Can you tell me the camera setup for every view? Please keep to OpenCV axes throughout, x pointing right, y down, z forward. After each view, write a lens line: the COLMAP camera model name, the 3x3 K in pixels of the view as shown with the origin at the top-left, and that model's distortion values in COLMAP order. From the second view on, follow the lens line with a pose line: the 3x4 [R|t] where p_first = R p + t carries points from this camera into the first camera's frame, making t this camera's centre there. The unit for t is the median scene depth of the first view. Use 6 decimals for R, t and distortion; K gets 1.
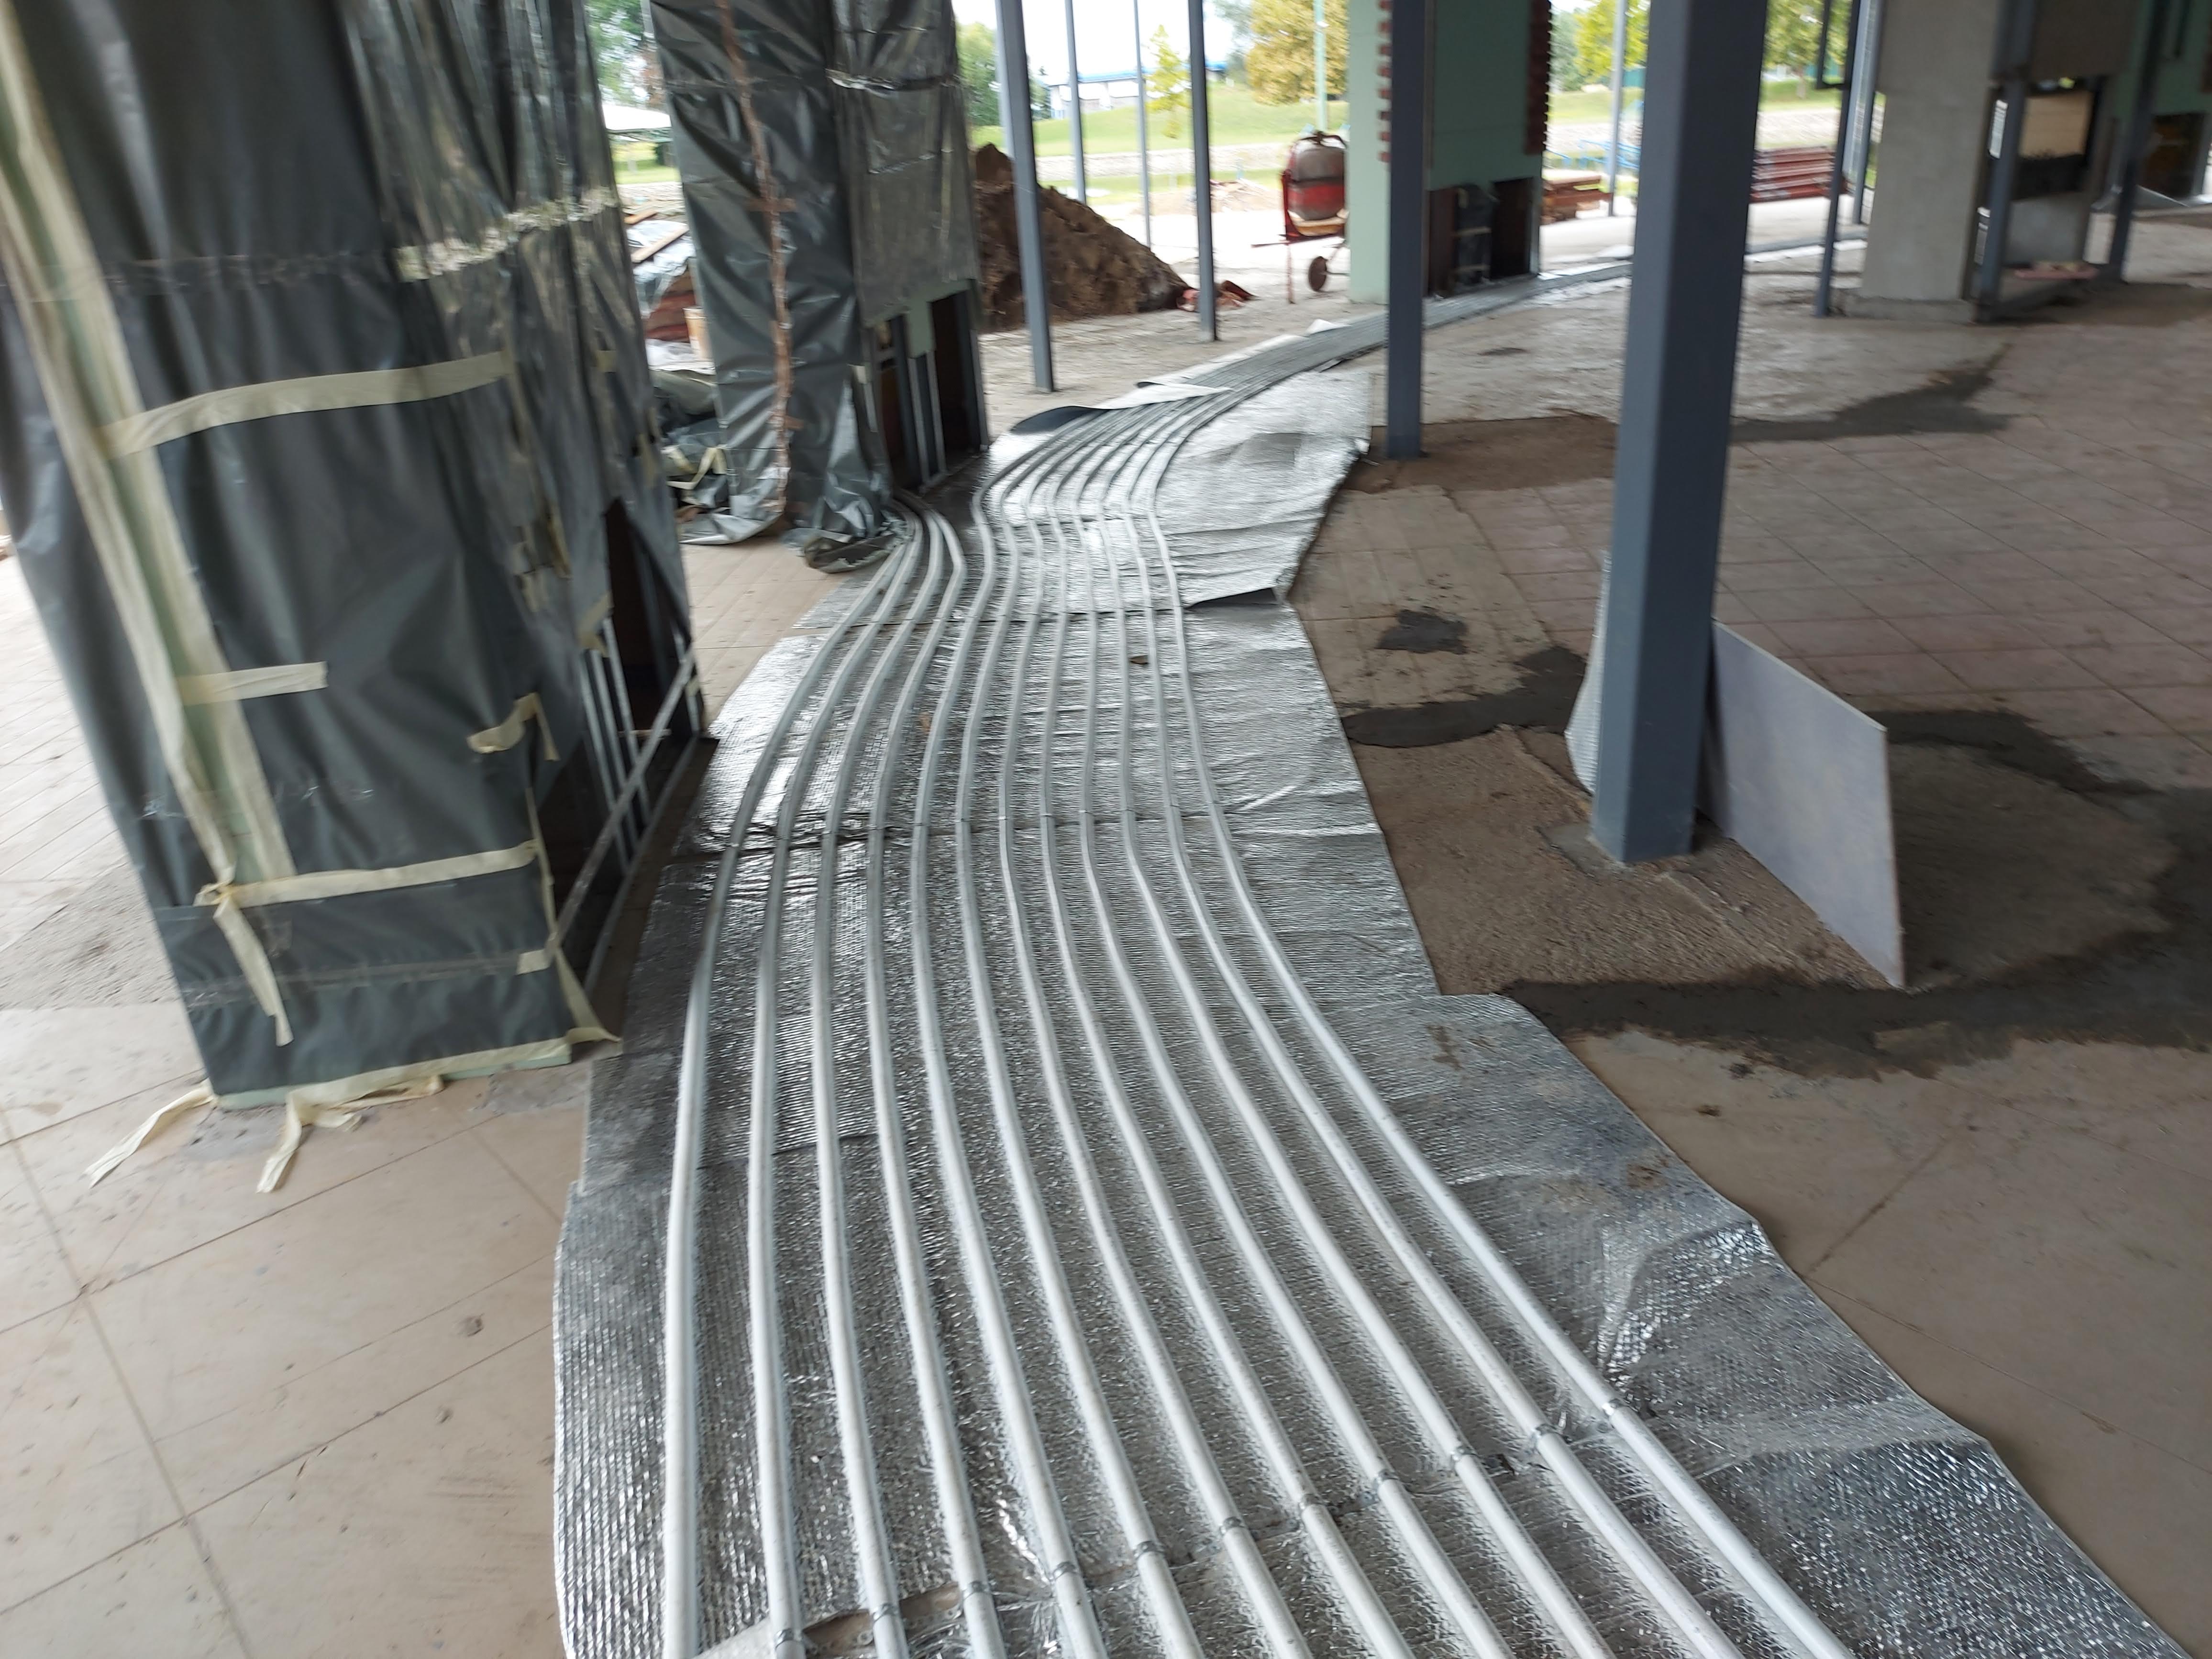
lens RADIAL K [[1579.4, 0, 1106.0], [0, 1579.4, 829.5], [0, 0, 1]] dist [0.104465, -0.129939]
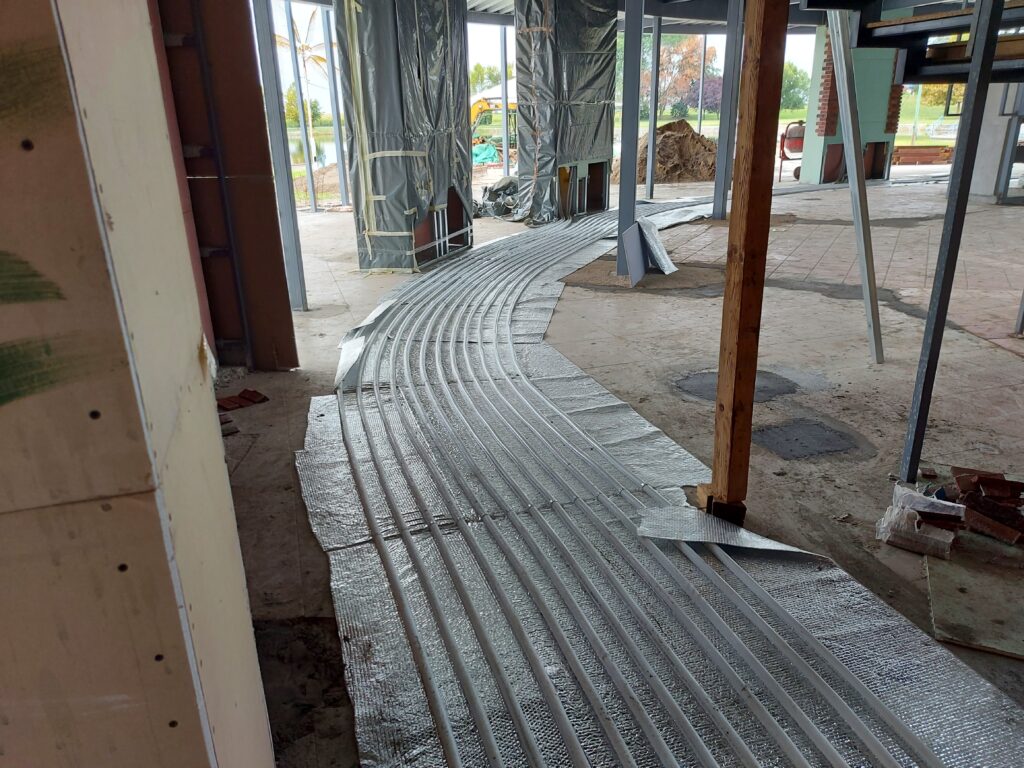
lens RADIAL K [[731.1, 0, 512.0], [0, 731.1, 384.0], [0, 0, 1]] dist [0.104465, -0.129939]
pose [[0.913005, 0.180796, -0.365697, 1.060375], [-0.200369, 0.979591, -0.015948, 0.517083], [0.355350, 0.087835, 0.930597, -1.336459]]
